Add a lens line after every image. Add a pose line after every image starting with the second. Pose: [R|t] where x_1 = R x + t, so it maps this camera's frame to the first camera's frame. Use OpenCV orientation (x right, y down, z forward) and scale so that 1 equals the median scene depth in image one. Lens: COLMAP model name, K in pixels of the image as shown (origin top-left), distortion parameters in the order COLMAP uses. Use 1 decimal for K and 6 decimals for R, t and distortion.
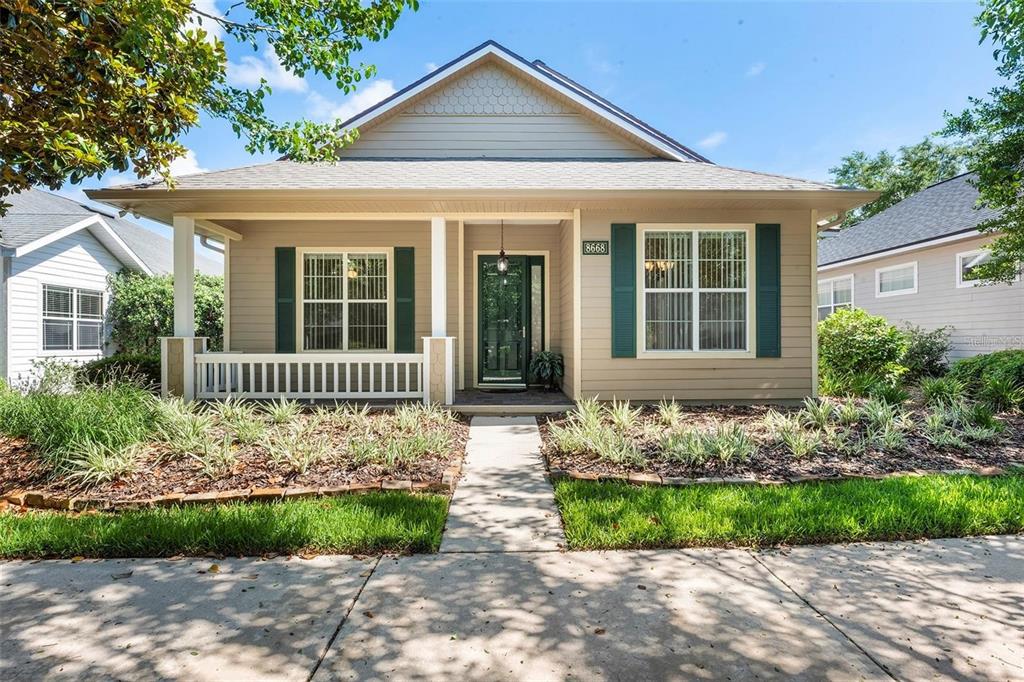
lens RADIAL K [[512.5, 0, 512.0], [0, 512.5, 341.0], [0, 0, 1]] dist [0.002178, -0.000601]
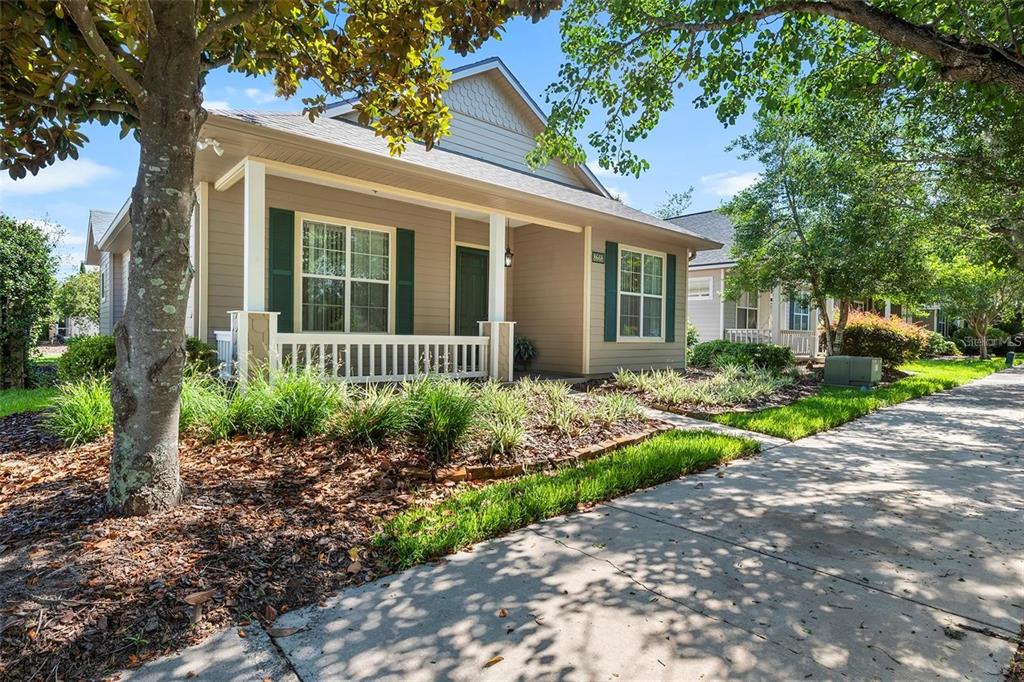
lens RADIAL K [[537.4, 0, 509.8], [0, 537.4, 344.5], [0, 0, 1]] dist [-0.002186, -0.000189]
pose [[0.766276, 0.004038, 0.642498, -0.889755], [-0.022954, 0.999514, 0.021095, 0.016677], [-0.642101, -0.030912, 0.765997, 0.082565]]
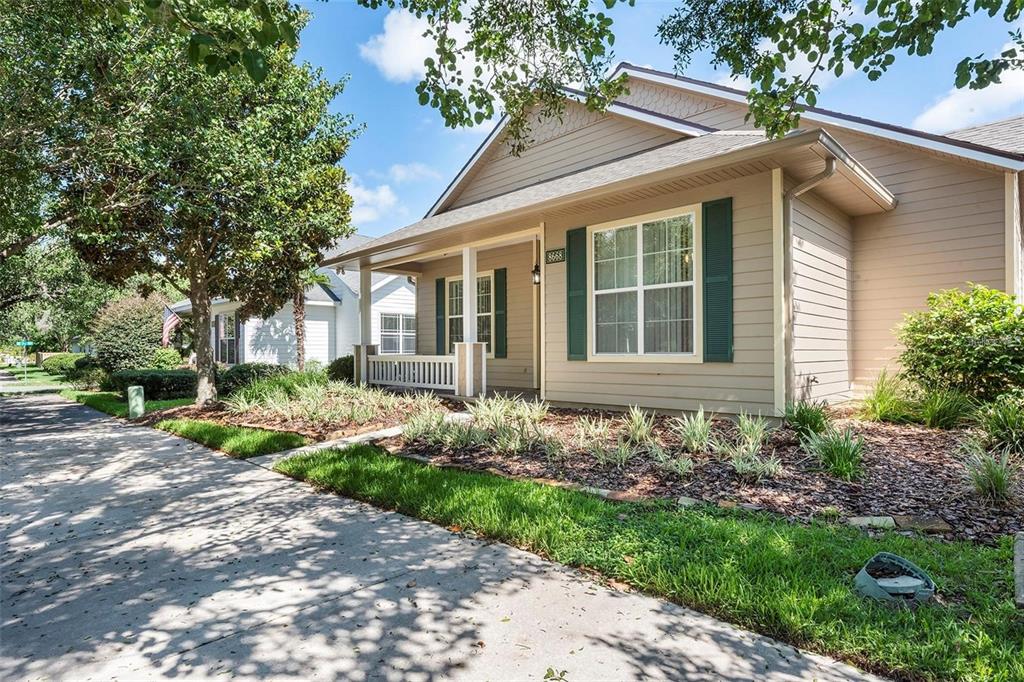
lens RADIAL K [[537.4, 0, 509.8], [0, 537.4, 344.5], [0, 0, 1]] dist [-0.002186, -0.000189]
pose [[0.693527, -0.008925, -0.720376, 0.889526], [0.003322, 0.999952, -0.009190, 0.010173], [0.720423, 0.003980, 0.693523, 0.163821]]
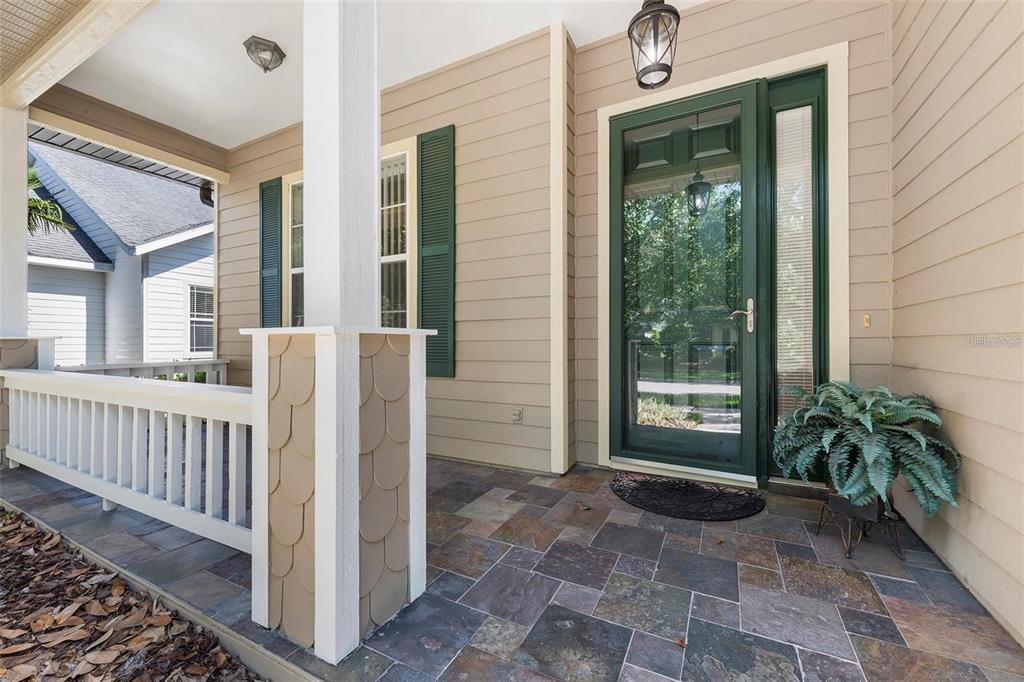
lens RADIAL K [[408.2, 0, 512.0], [0, 408.2, 341.0], [0, 0, 1]] dist [0.000688, 0.000063]
pose [[0.878458, -0.001326, -0.477819, 0.018146], [-0.000194, 0.999995, -0.003131, -0.001191], [0.477820, 0.002843, 0.878453, 0.890953]]
